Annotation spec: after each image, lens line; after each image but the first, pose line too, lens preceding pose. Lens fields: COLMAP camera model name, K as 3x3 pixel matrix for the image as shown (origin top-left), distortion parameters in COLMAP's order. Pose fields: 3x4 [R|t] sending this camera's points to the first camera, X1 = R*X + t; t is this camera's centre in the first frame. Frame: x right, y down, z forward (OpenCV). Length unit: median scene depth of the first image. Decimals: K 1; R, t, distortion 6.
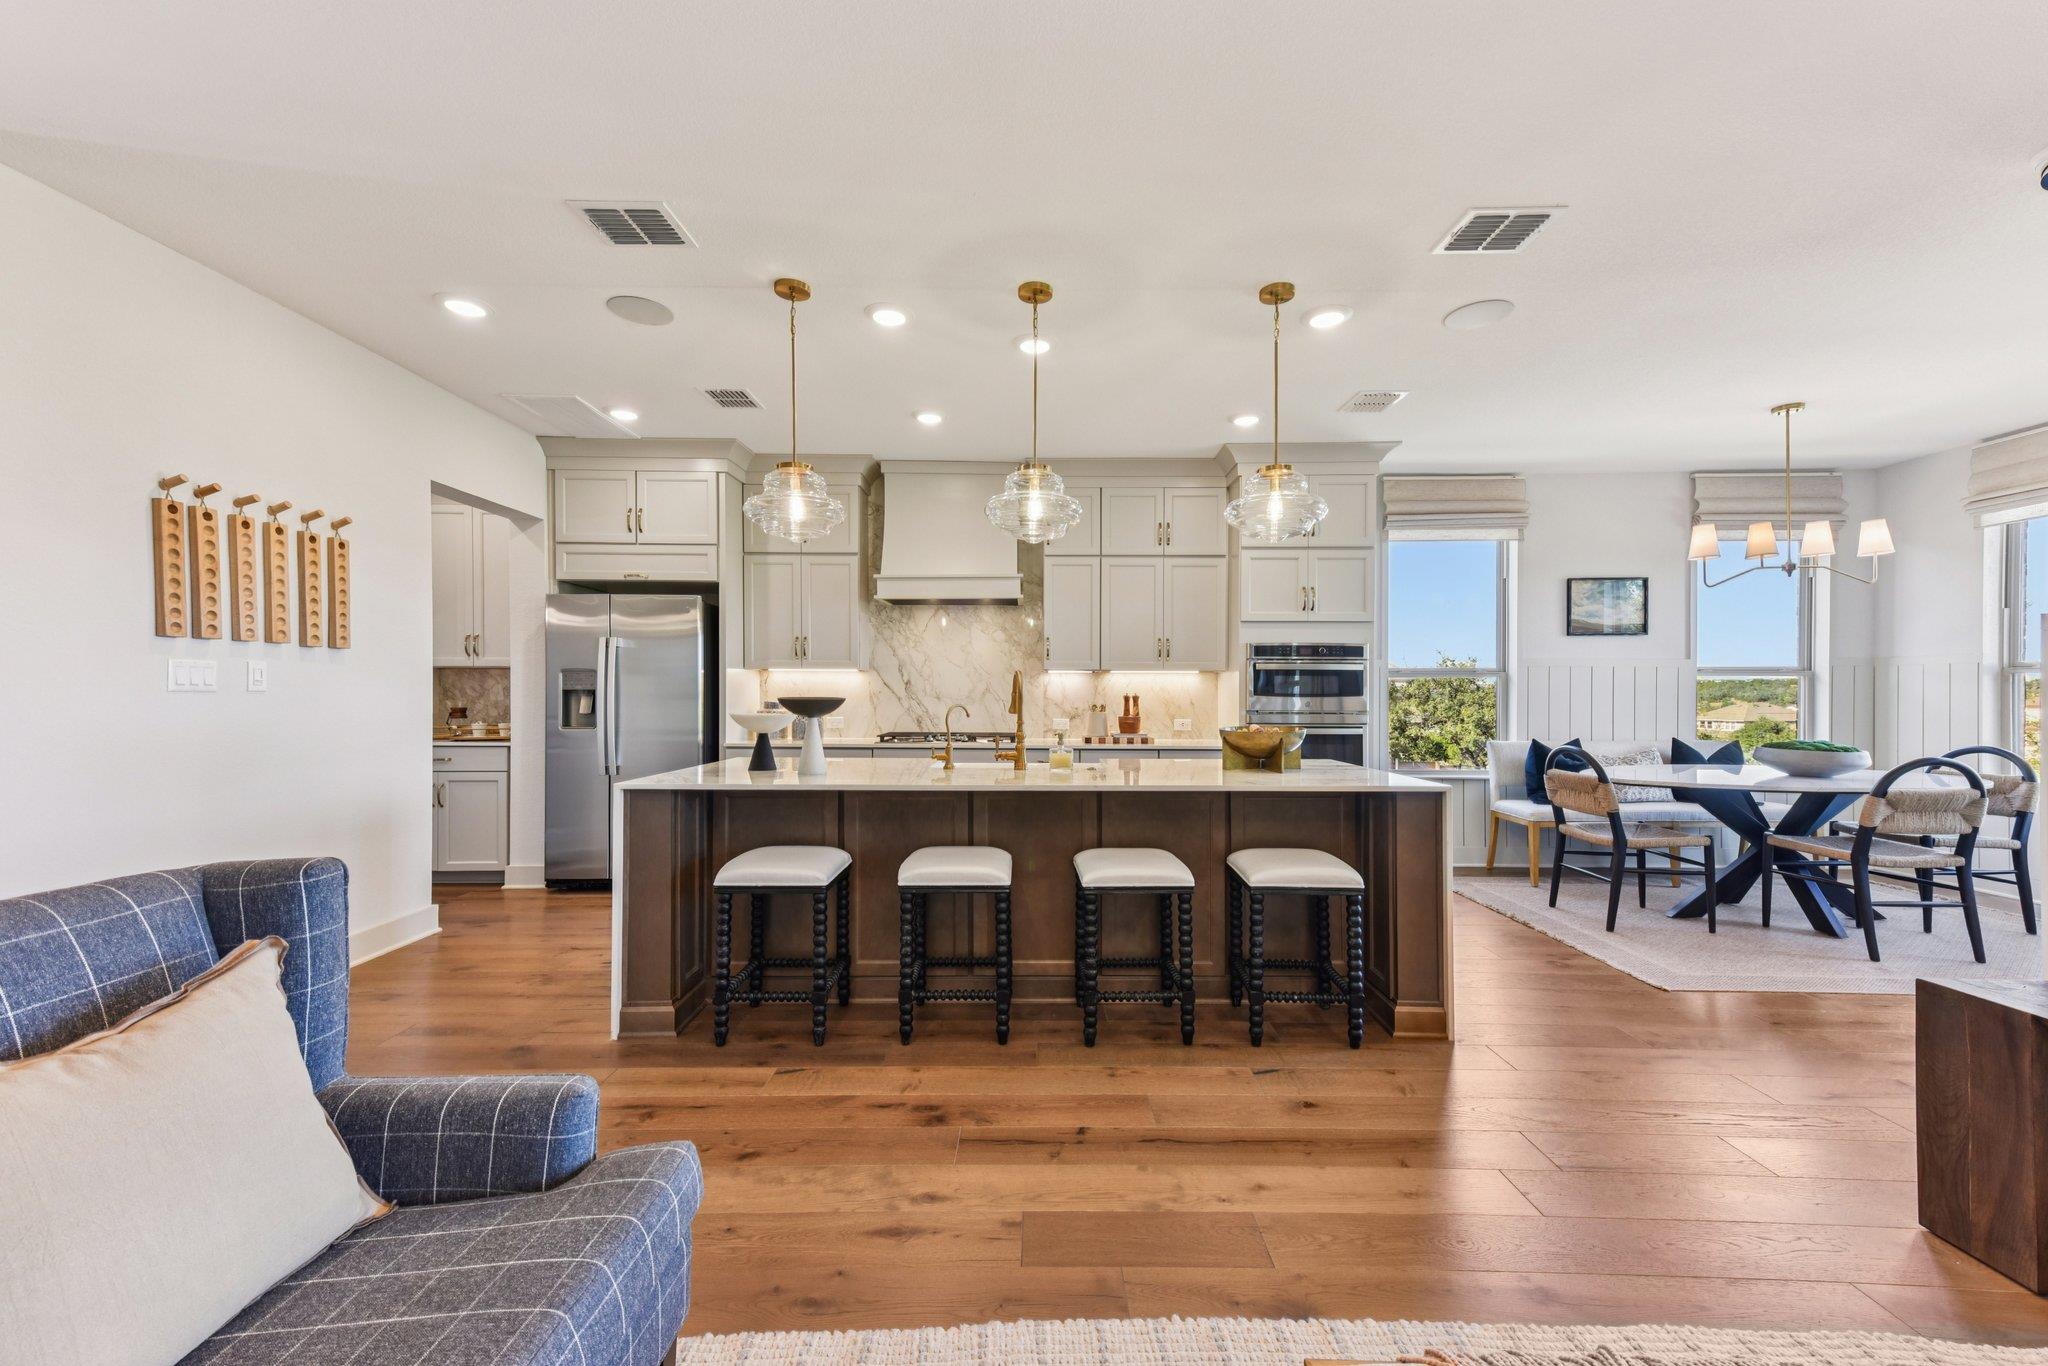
lens RADIAL K [[794.7, 0, 1038.9], [0, 794.7, 696.5], [0, 0, 1]] dist [0.028297, -0.000739]
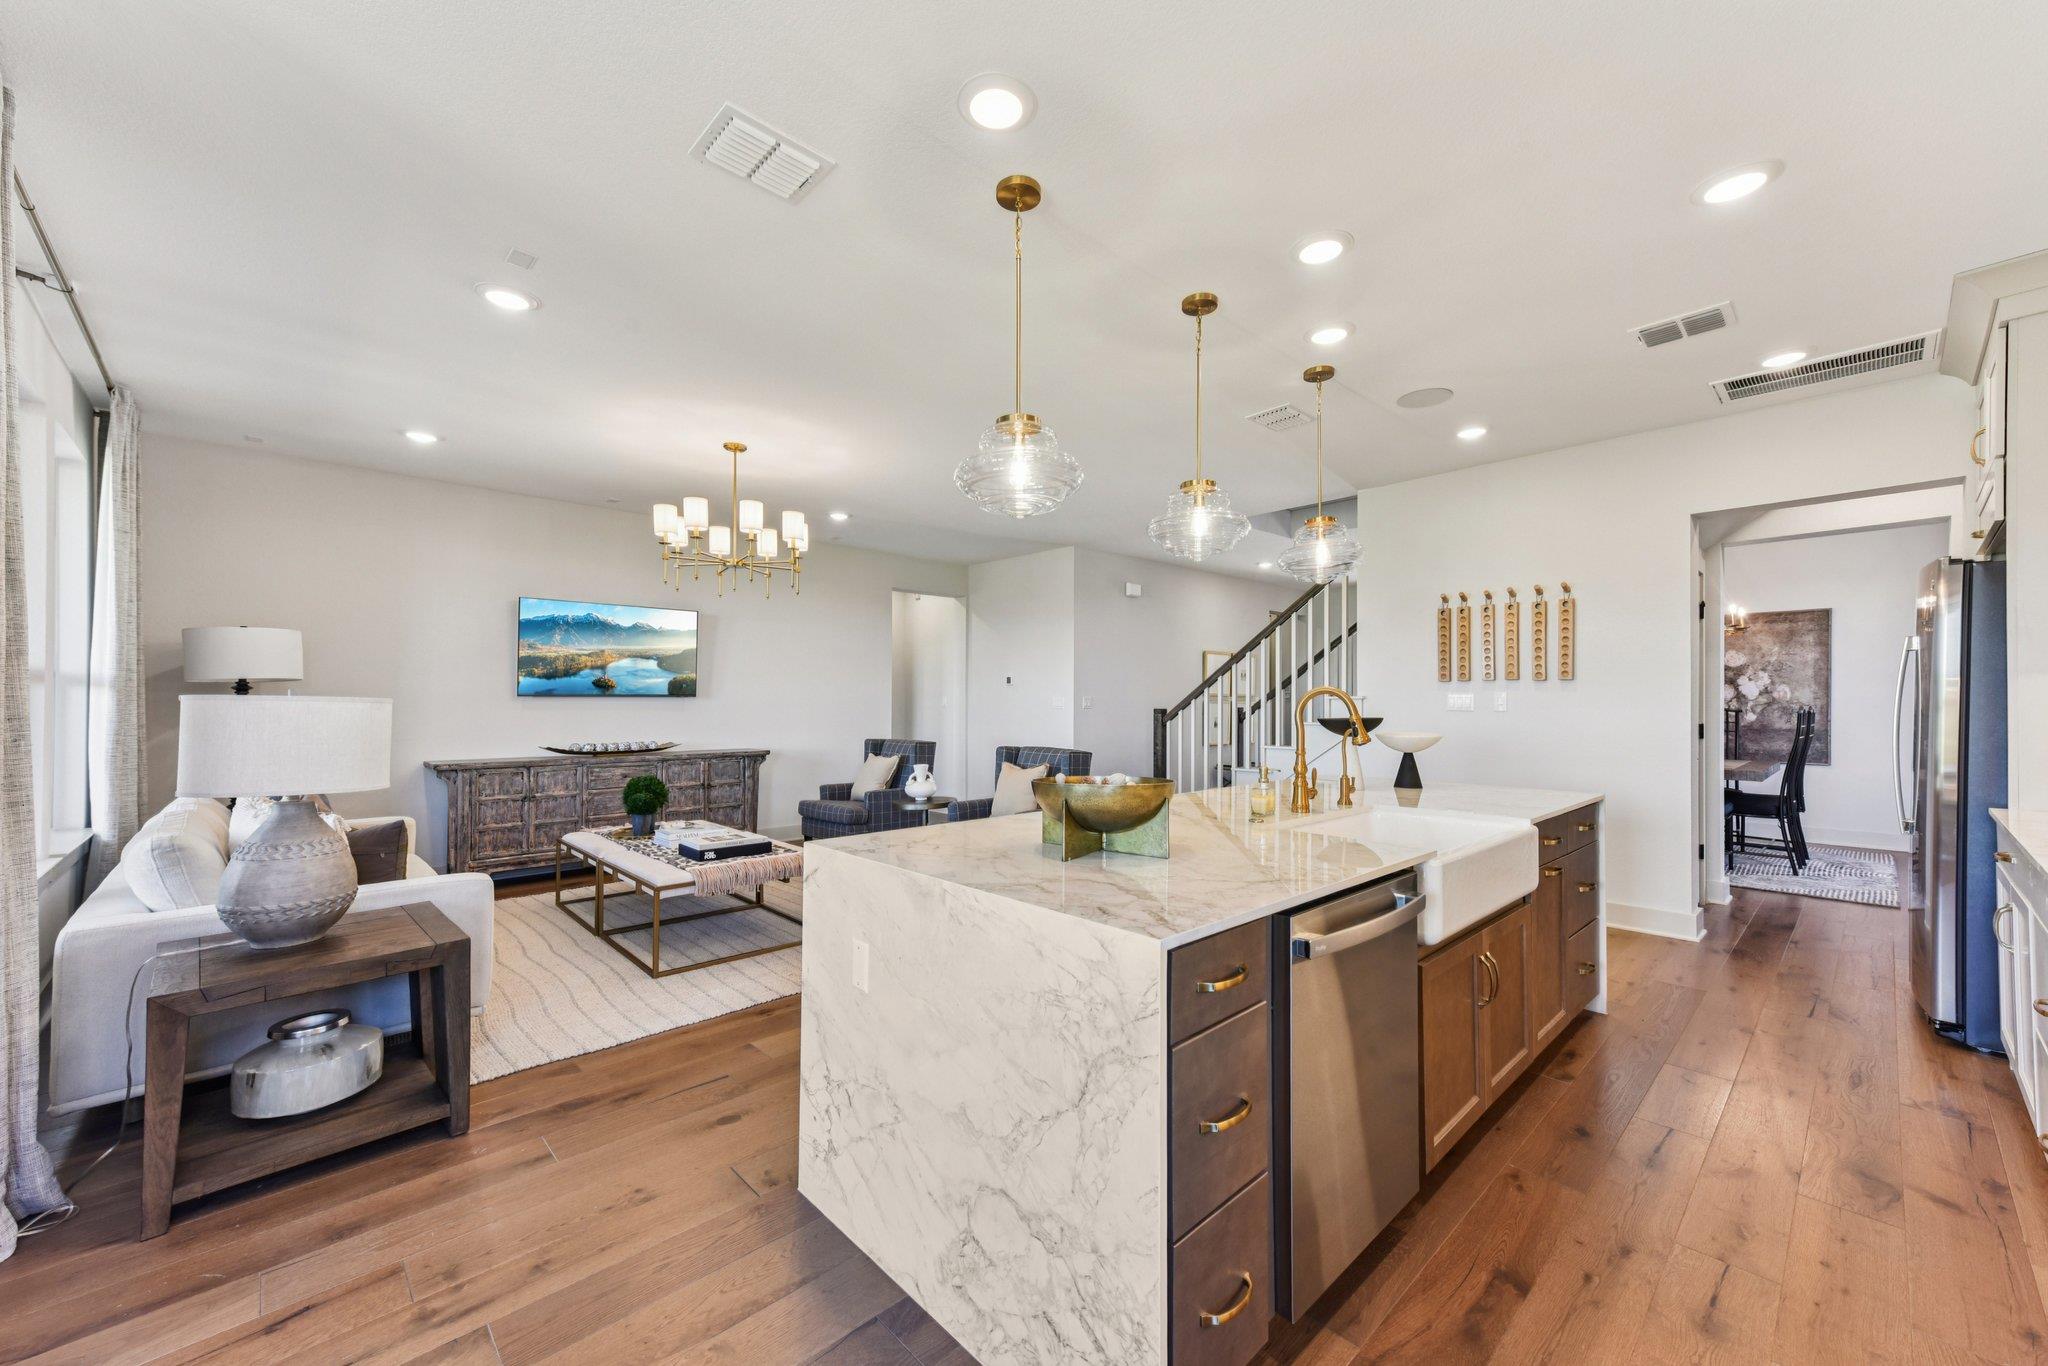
lens RADIAL K [[794.7, 0, 1031.9], [0, 794.7, 698.8], [0, 0, 1]] dist [0.028297, -0.000739]
pose [[-0.724849, -0.007447, -0.688867, 0.471957], [-0.007042, 0.999969, -0.003401, -0.011770], [0.688872, 0.002386, -0.724879, 0.909917]]
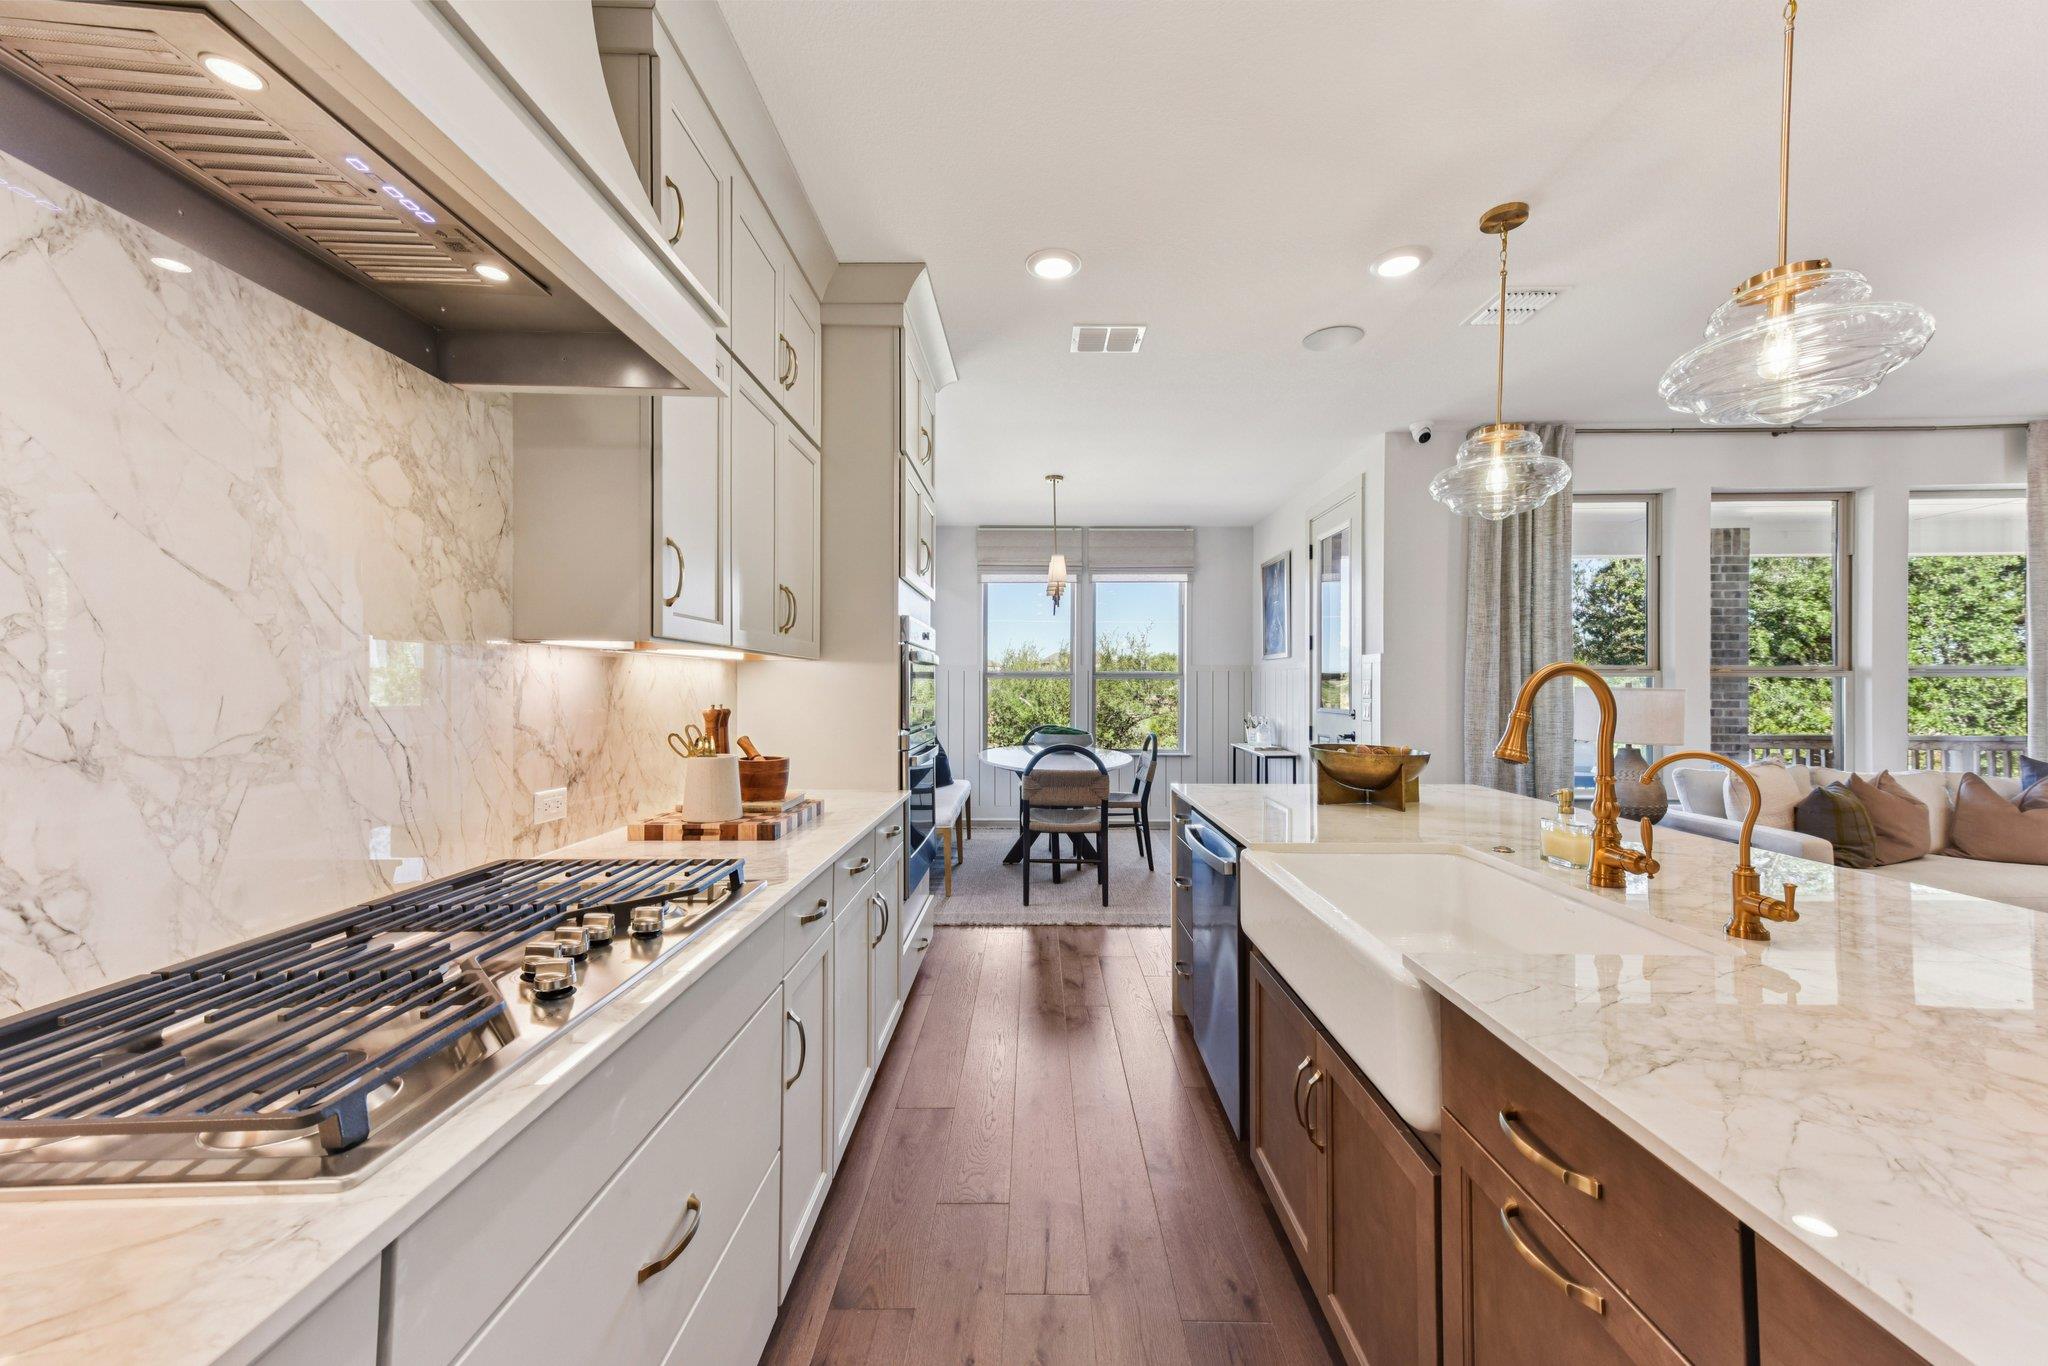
lens RADIAL K [[794.7, 0, 1029.8], [0, 794.7, 685.0], [0, 0, 1]] dist [0.028297, -0.000739]
pose [[0.007236, -0.001415, 0.999973, -0.315846], [0.002936, 0.999995, 0.001393, -0.014987], [-0.999970, 0.002926, 0.007240, 0.863426]]
